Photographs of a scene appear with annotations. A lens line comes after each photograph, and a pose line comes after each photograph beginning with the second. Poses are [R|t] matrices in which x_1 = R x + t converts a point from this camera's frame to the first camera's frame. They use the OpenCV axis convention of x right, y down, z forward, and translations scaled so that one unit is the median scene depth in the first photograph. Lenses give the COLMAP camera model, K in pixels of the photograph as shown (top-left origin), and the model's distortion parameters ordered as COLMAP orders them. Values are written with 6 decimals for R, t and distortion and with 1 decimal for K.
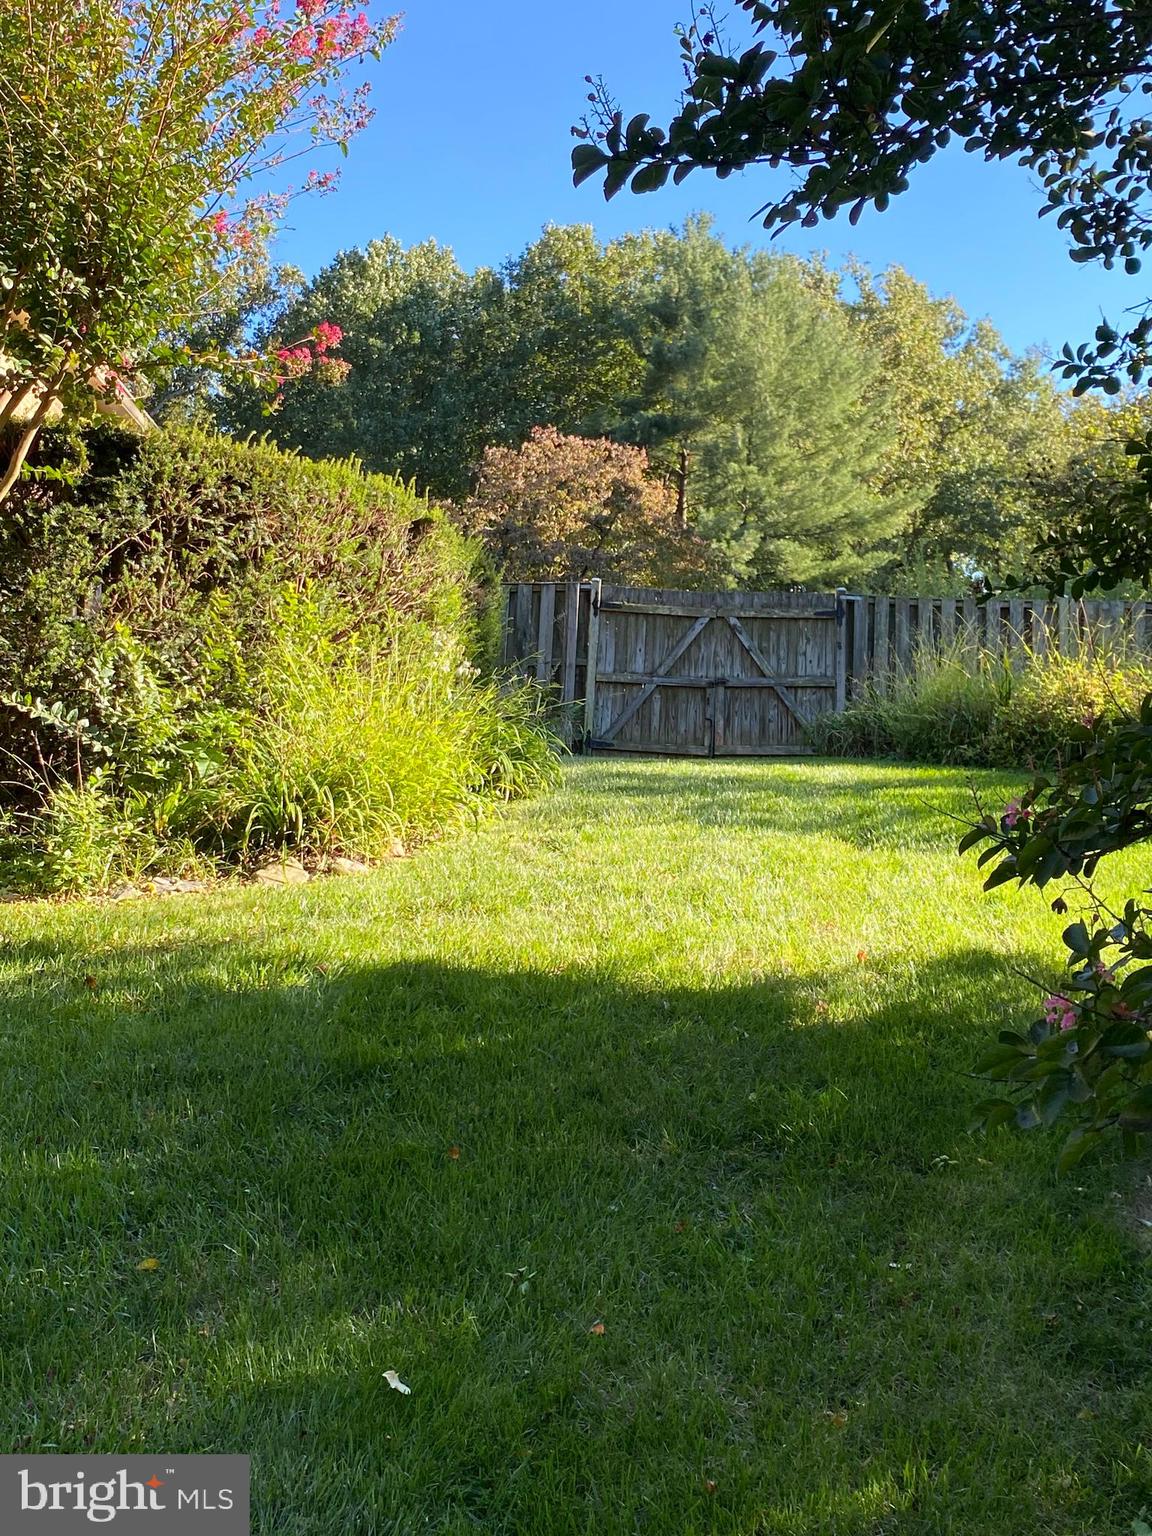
lens RADIAL K [[1753.8, 0, 617.7], [0, 1753.8, 761.4], [0, 0, 1]] dist [0.154362, -0.472750]
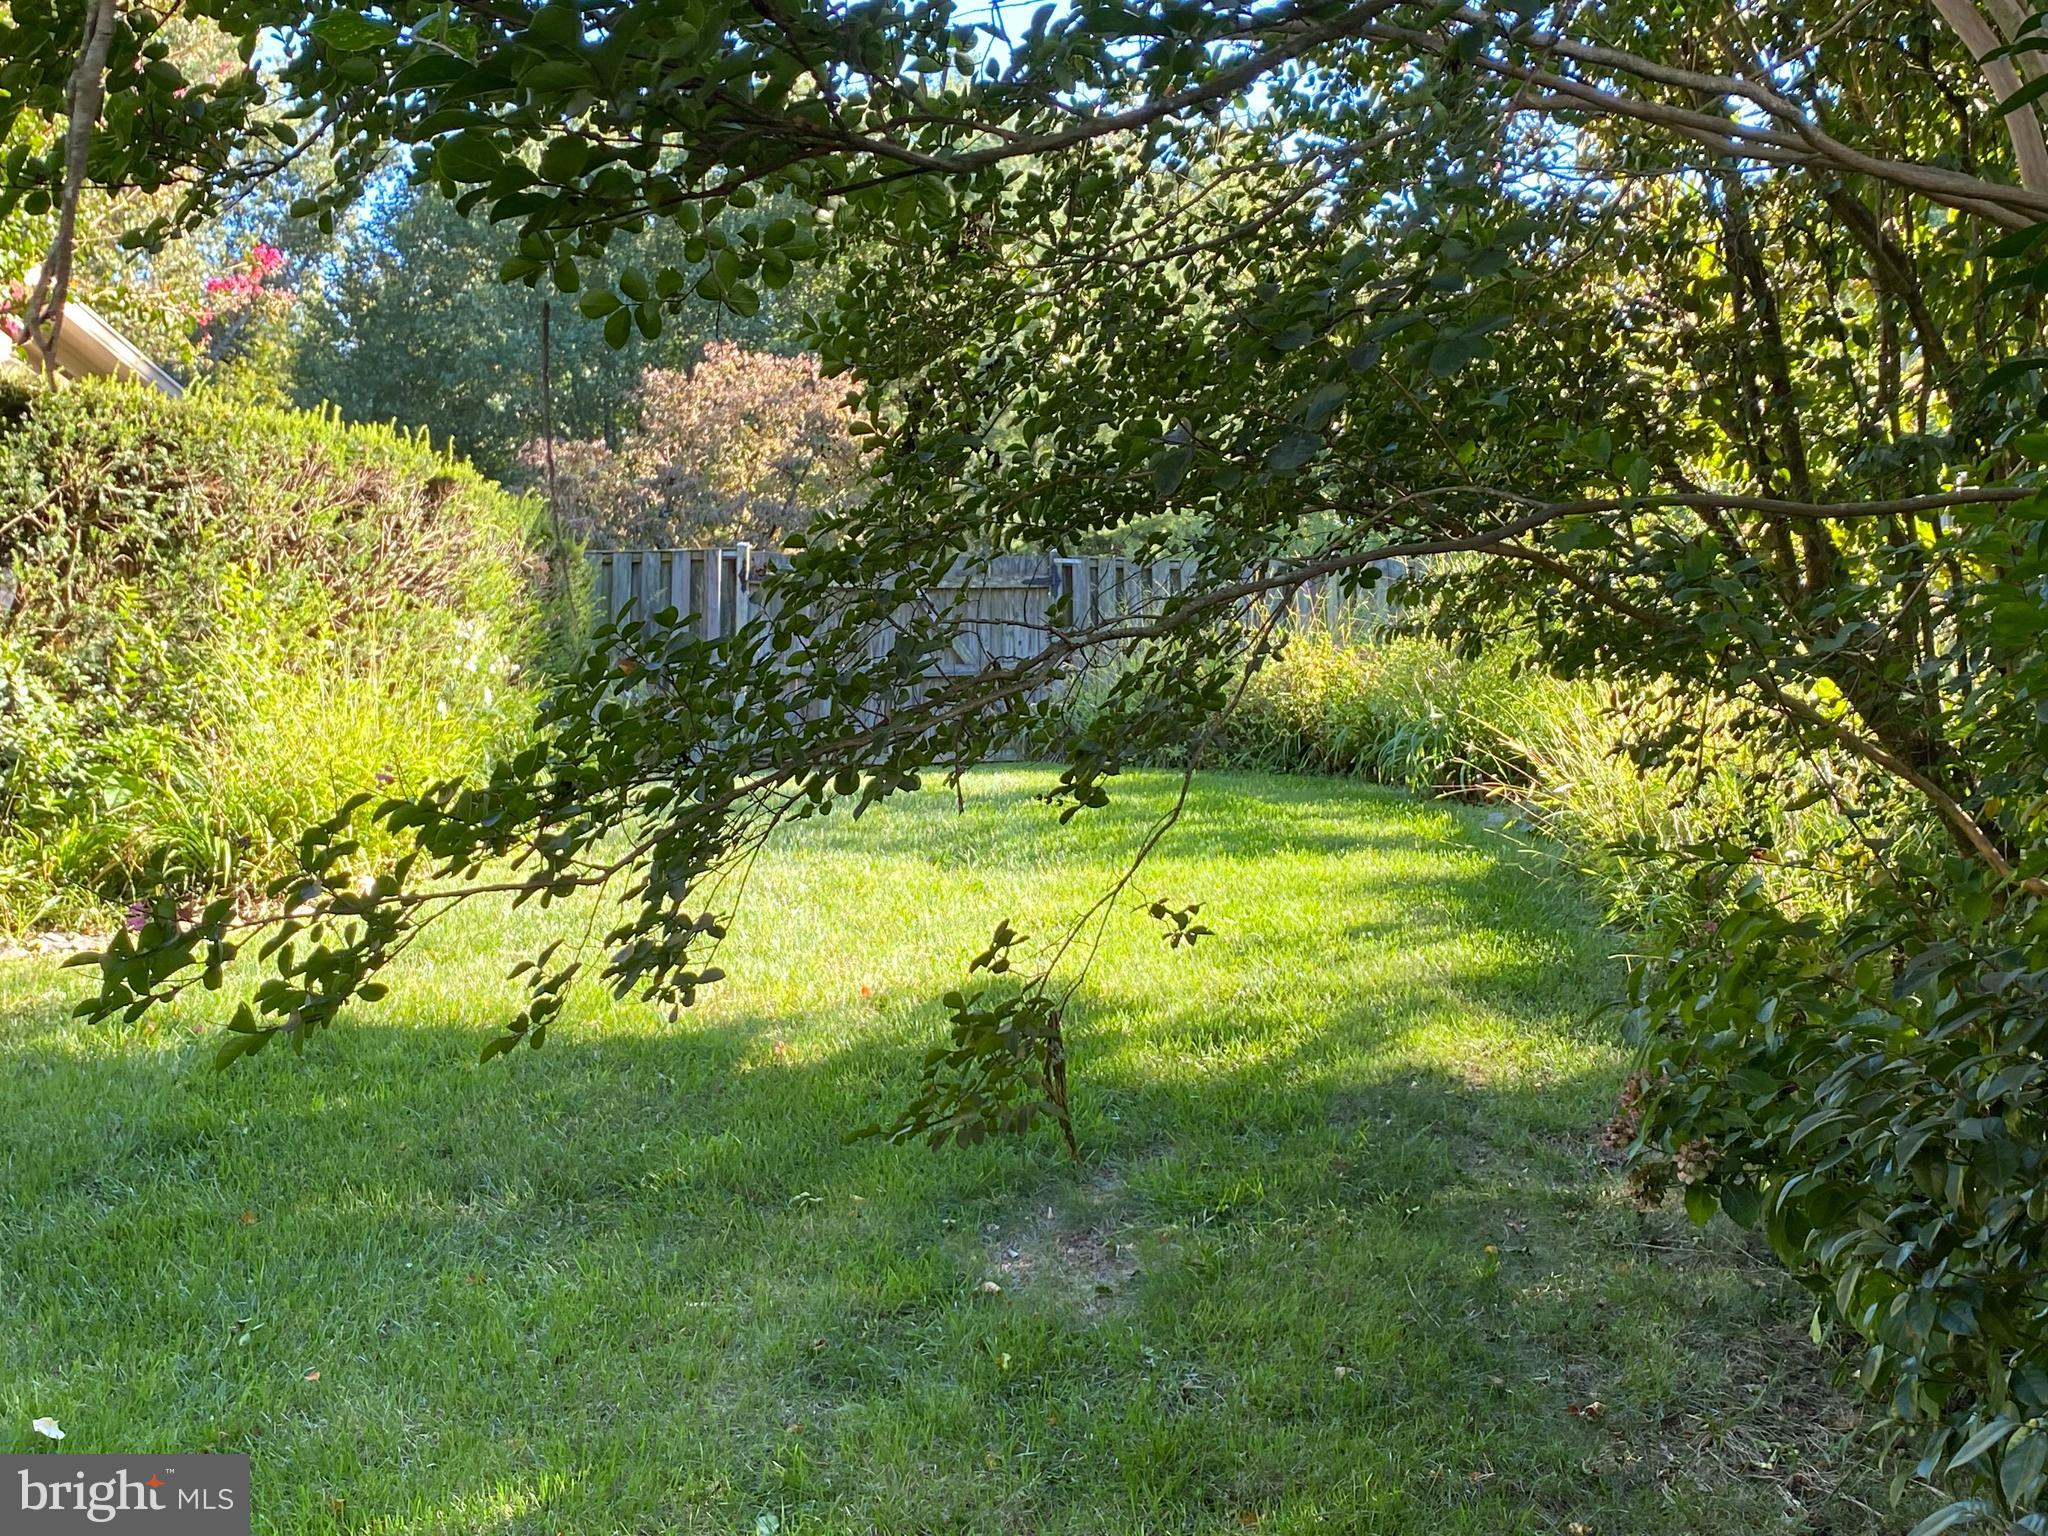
lens RADIAL K [[2338.4, 0, 1050.6], [0, 2338.4, 780.5], [0, 0, 1]] dist [0.154362, -0.472750]
pose [[0.997484, -0.030626, 0.063929, 0.116311], [0.030534, 0.999531, 0.002403, 0.005963], [-0.063973, -0.000445, 0.997952, -0.103000]]
